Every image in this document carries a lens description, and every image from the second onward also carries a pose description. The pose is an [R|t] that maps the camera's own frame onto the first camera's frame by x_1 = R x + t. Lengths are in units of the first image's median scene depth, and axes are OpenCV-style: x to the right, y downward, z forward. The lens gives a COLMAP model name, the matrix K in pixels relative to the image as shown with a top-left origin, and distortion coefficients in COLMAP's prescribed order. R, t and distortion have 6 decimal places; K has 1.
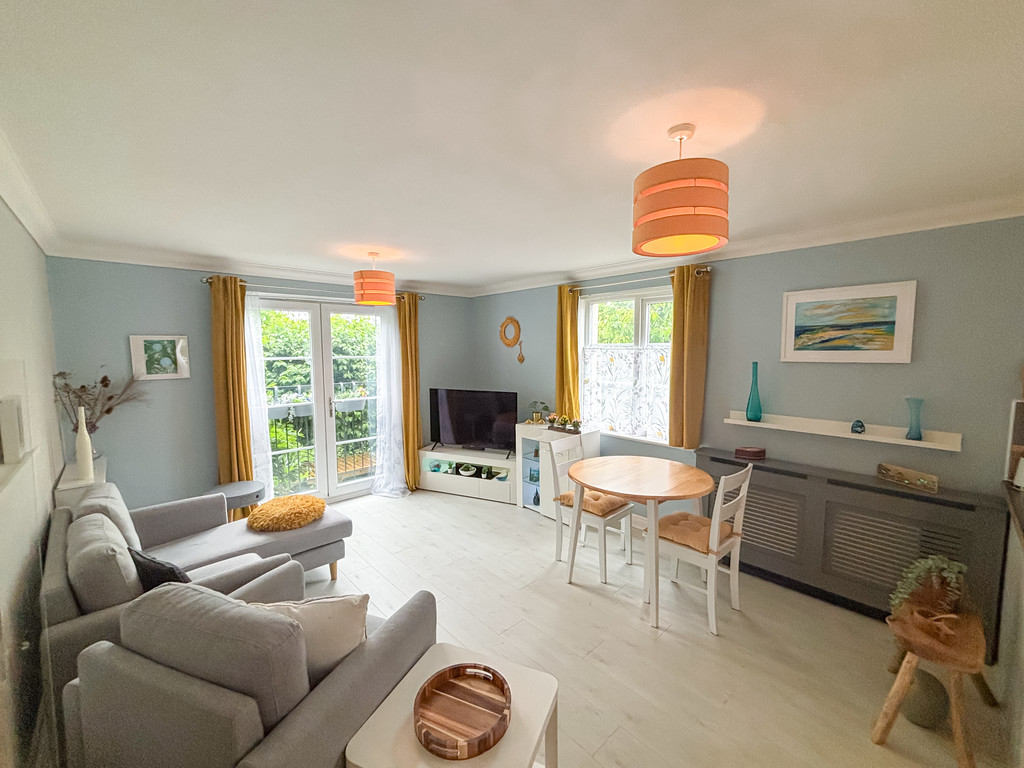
lens RADIAL K [[411.4, 0, 512.0], [0, 411.4, 384.0], [0, 0, 1]] dist [-0.000515, -0.000506]
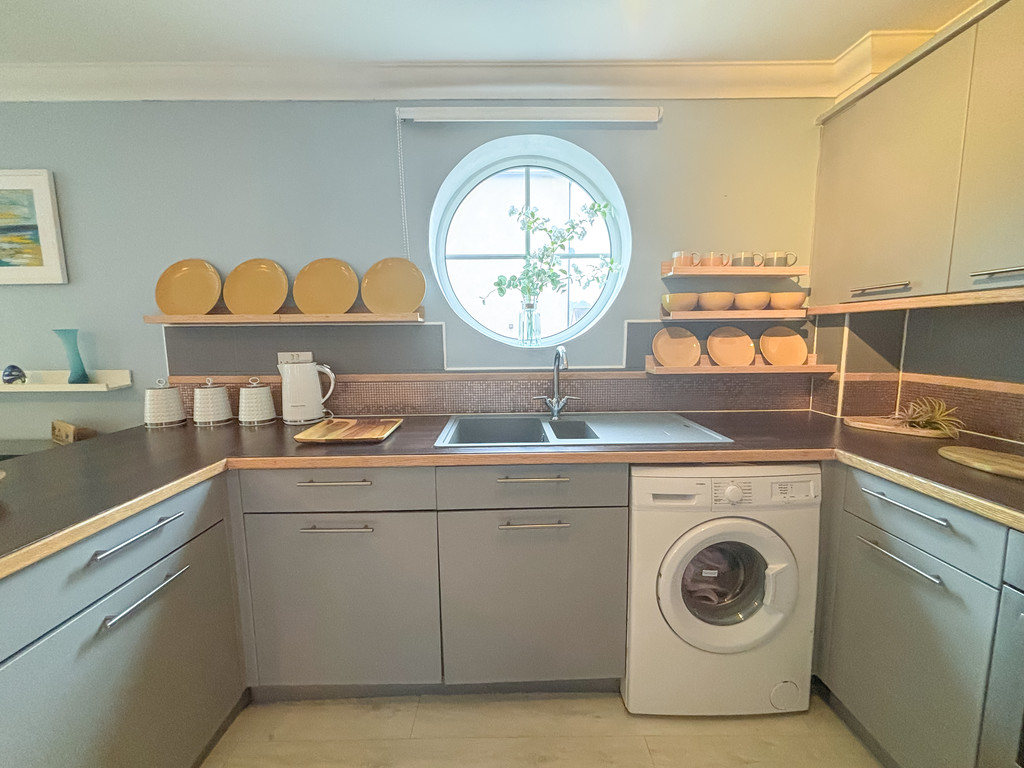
lens RADIAL K [[425.1, 0, 512.0], [0, 425.1, 384.0], [0, 0, 1]] dist [-0.001765, -0.000368]
pose [[0.671330, -0.084444, 0.736333, 0.677234], [0.069391, 0.996286, 0.050990, 0.110420], [-0.737903, 0.016864, 0.674696, -0.097066]]
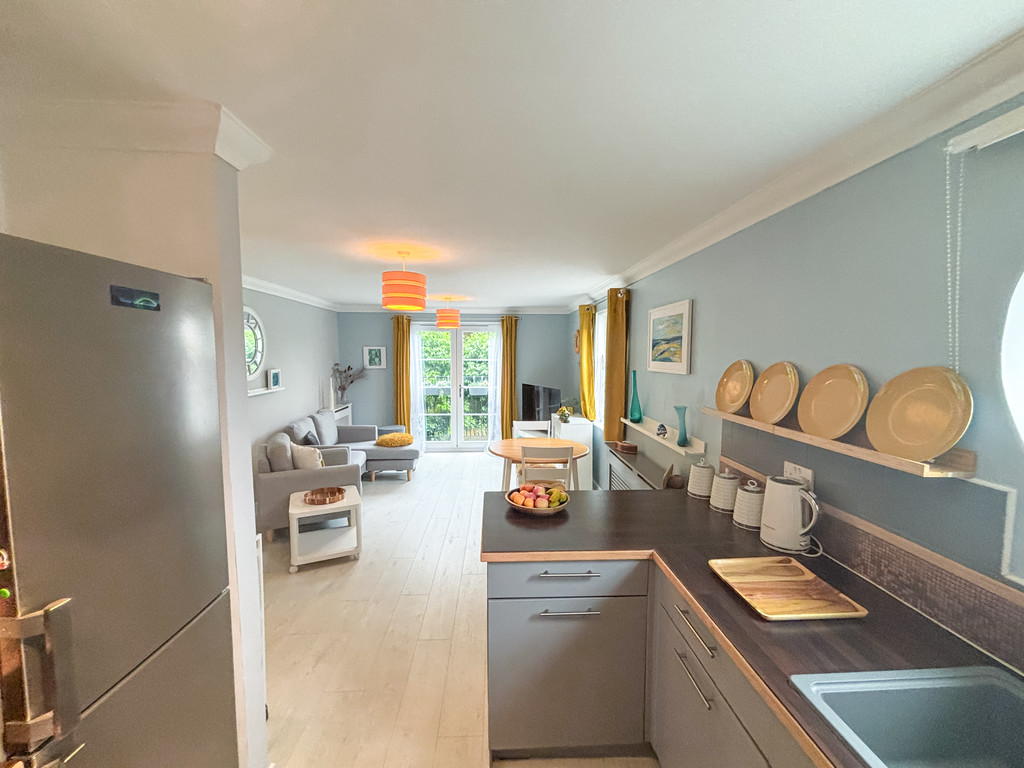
lens RADIAL K [[409.4, 0, 512.0], [0, 409.4, 384.0], [0, 0, 1]] dist [-0.001588, -0.000374]
pose [[0.764518, 0.058399, -0.641952, 0.955866], [-0.063997, 0.997844, 0.014559, -0.007889], [0.641418, 0.029953, 0.766607, -0.102501]]
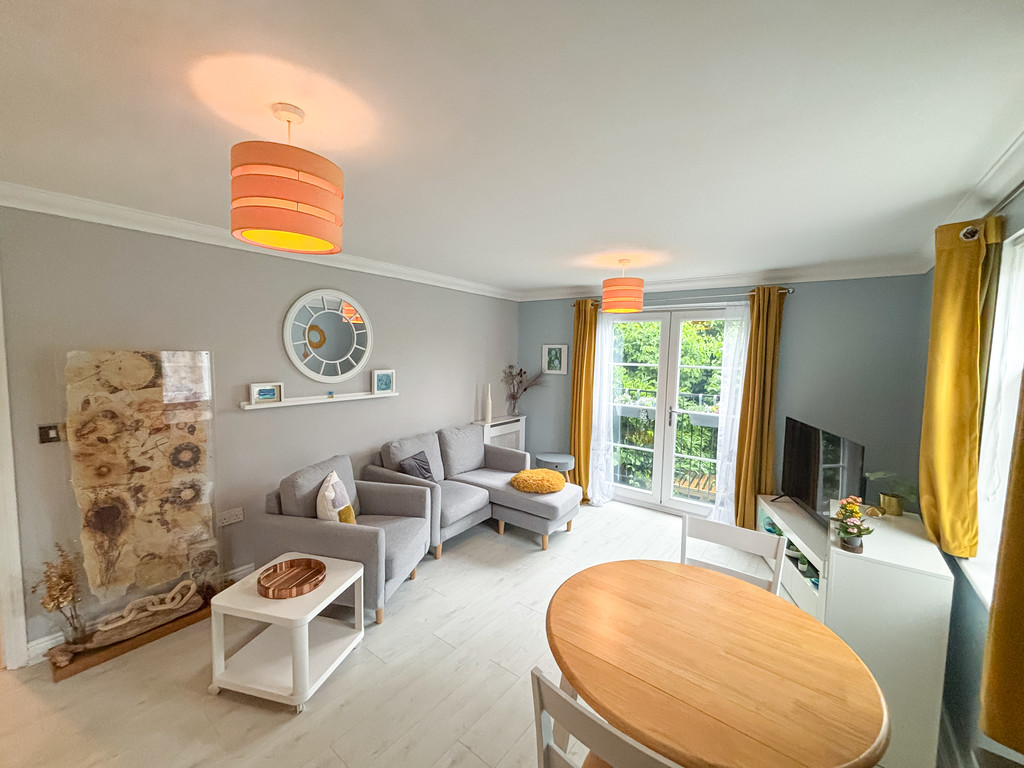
lens RADIAL K [[411.4, 0, 512.0], [0, 411.4, 384.0], [0, 0, 1]] dist [-0.000515, -0.000506]
pose [[0.164513, 0.086752, -0.982552, 0.612387], [-0.107685, 0.991750, 0.069534, -0.063093], [0.980479, 0.094367, 0.172498, 0.595563]]
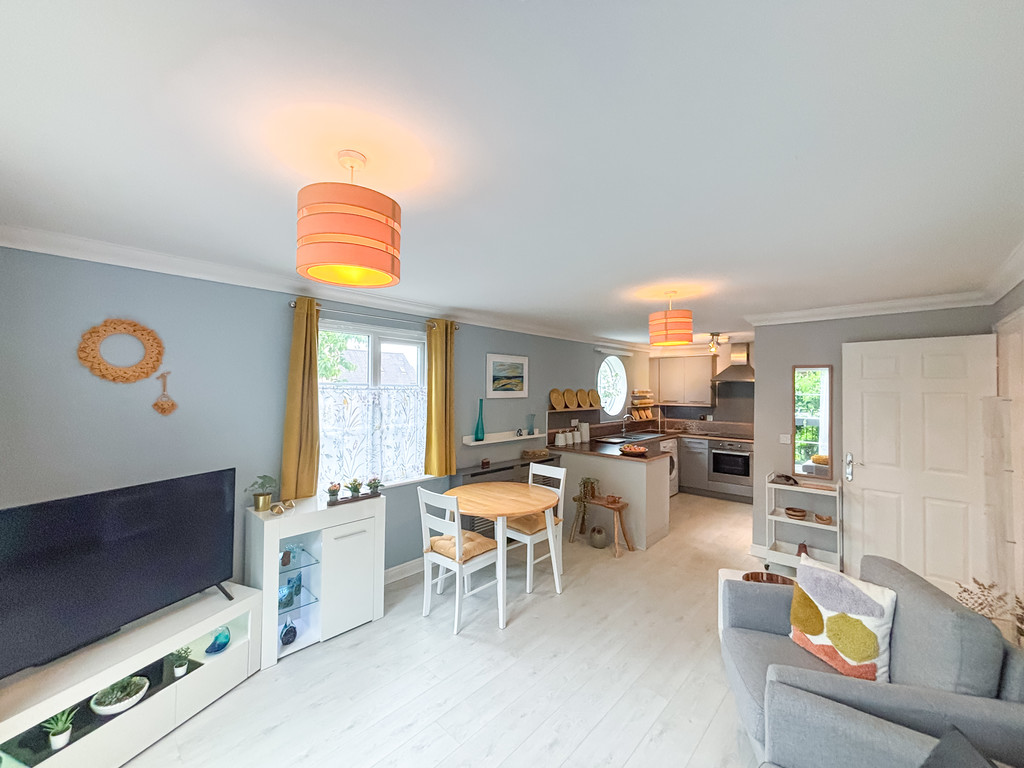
lens RADIAL K [[409.4, 0, 512.0], [0, 409.4, 384.0], [0, 0, 1]] dist [-0.001588, -0.000374]
pose [[-0.080255, 0.020458, 0.996564, -0.745176], [0.083463, 0.996416, -0.013733, -0.068358], [-0.993274, 0.082074, -0.081675, 0.895960]]
